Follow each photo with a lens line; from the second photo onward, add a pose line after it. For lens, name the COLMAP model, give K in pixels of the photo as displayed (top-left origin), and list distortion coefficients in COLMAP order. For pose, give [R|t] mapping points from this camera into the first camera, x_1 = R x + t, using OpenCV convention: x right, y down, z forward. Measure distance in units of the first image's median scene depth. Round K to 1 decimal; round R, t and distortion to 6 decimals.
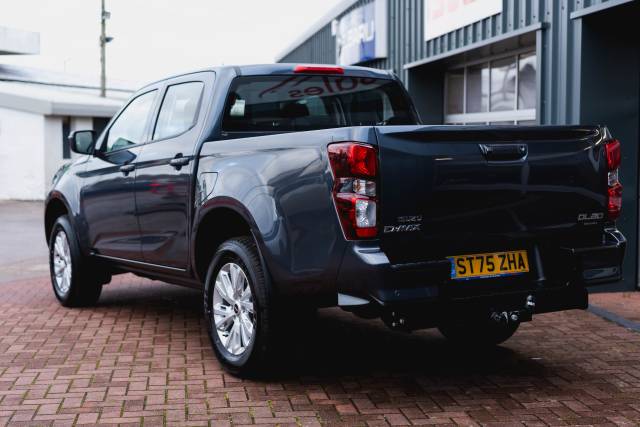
lens RADIAL K [[1012.5, 0, 318.6], [0, 1012.5, 213.6], [0, 0, 1]] dist [-0.038618, 0.000000]
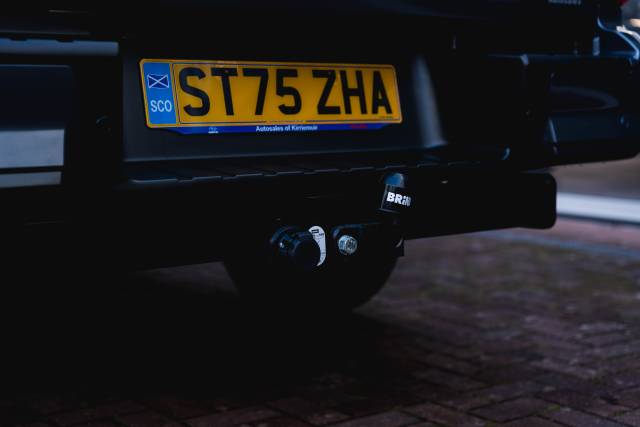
lens RADIAL K [[1012.5, 0, 320.1], [0, 1012.5, 213.6], [0, 0, 1]] dist [-0.038618, 0.000000]
pose [[0.995292, 0.001446, 0.096915, 0.147488], [-0.006286, 0.998747, 0.049648, 0.073772], [-0.096722, -0.050023, 0.994054, 0.656115]]
